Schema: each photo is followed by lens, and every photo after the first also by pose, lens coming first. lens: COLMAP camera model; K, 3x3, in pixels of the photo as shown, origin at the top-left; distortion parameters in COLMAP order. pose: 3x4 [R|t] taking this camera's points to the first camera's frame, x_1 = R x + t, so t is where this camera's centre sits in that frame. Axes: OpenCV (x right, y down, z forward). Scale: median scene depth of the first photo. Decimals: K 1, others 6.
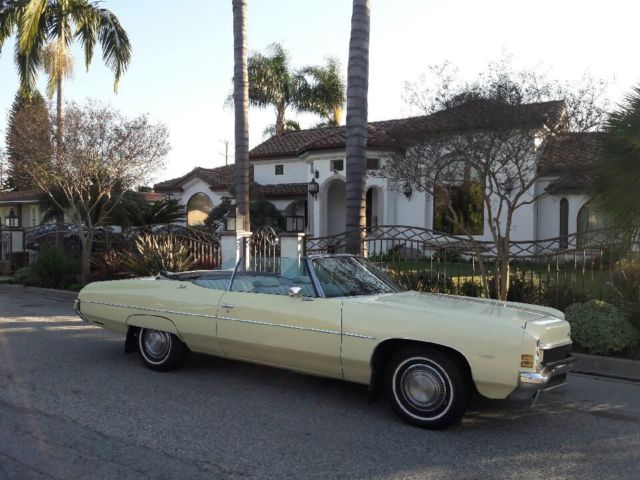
lens RADIAL K [[521.7, 0, 317.3], [0, 521.7, 244.7], [0, 0, 1]] dist [0.056907, -0.099592]
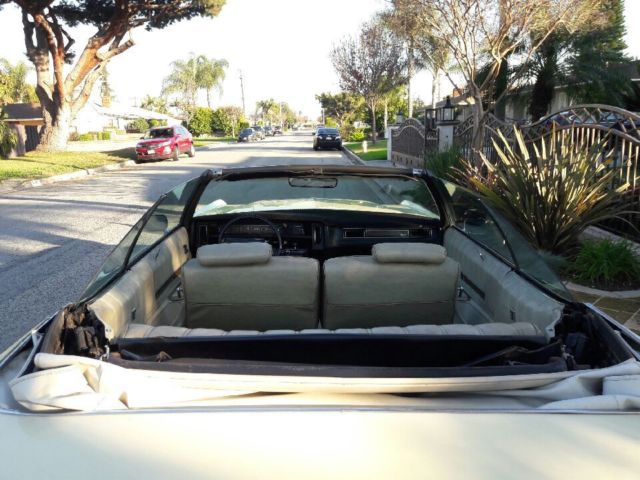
lens RADIAL K [[521.7, 0, 317.3], [0, 521.7, 244.7], [0, 0, 1]] dist [0.056907, -0.099592]
pose [[0.528753, 0.167301, -0.832124, 0.007638], [0.002960, 0.980012, 0.198915, -0.011249], [0.848770, -0.107640, 0.517690, 0.598851]]
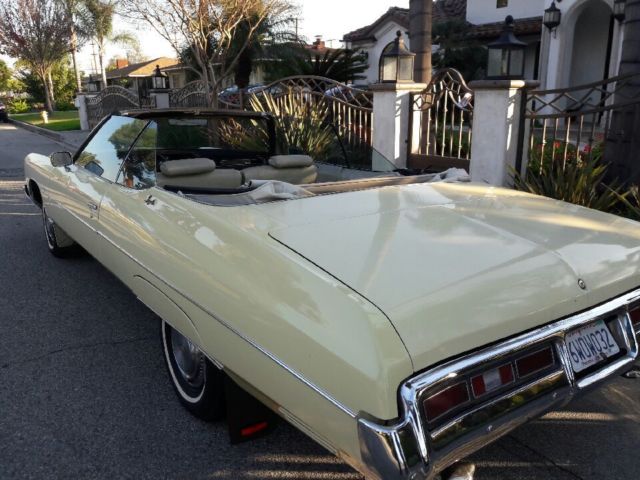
lens RADIAL K [[521.7, 0, 317.3], [0, 521.7, 244.7], [0, 0, 1]] dist [0.056907, -0.099592]
pose [[0.919583, 0.091200, -0.382163, -0.000552], [0.006671, 0.968922, 0.247276, 0.003897], [0.392838, -0.229941, 0.890396, 0.425599]]
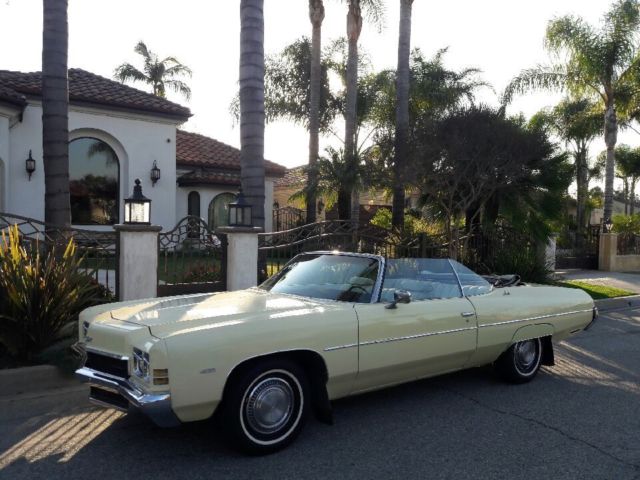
lens RADIAL K [[521.7, 0, 317.3], [0, 521.7, 244.7], [0, 0, 1]] dist [0.056907, -0.099592]
pose [[0.383106, -0.033399, 0.923100, -0.683451], [0.008477, 0.999431, 0.032642, -0.020622], [-0.923666, -0.004680, 0.383171, 0.582269]]
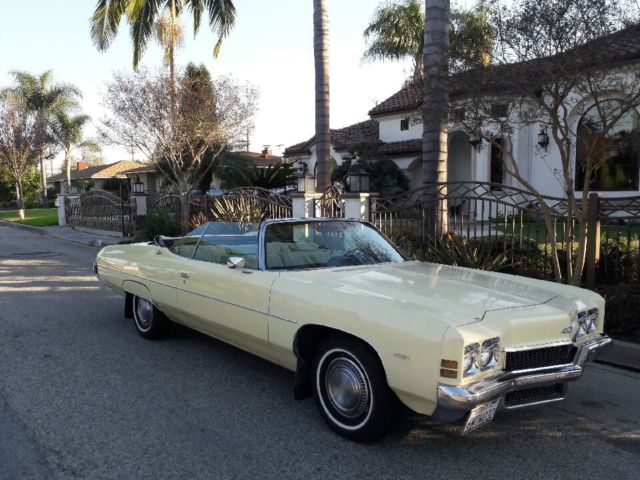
lens RADIAL K [[517.2, 0, 316.4], [0, 517.2, 248.0], [0, 0, 1]] dist [0.089318, -0.136051]
pose [[0.951146, 0.012280, -0.308497, 0.160506], [0.013115, 0.996700, 0.080109, -0.000467], [0.308463, -0.080241, 0.947846, 0.103924]]
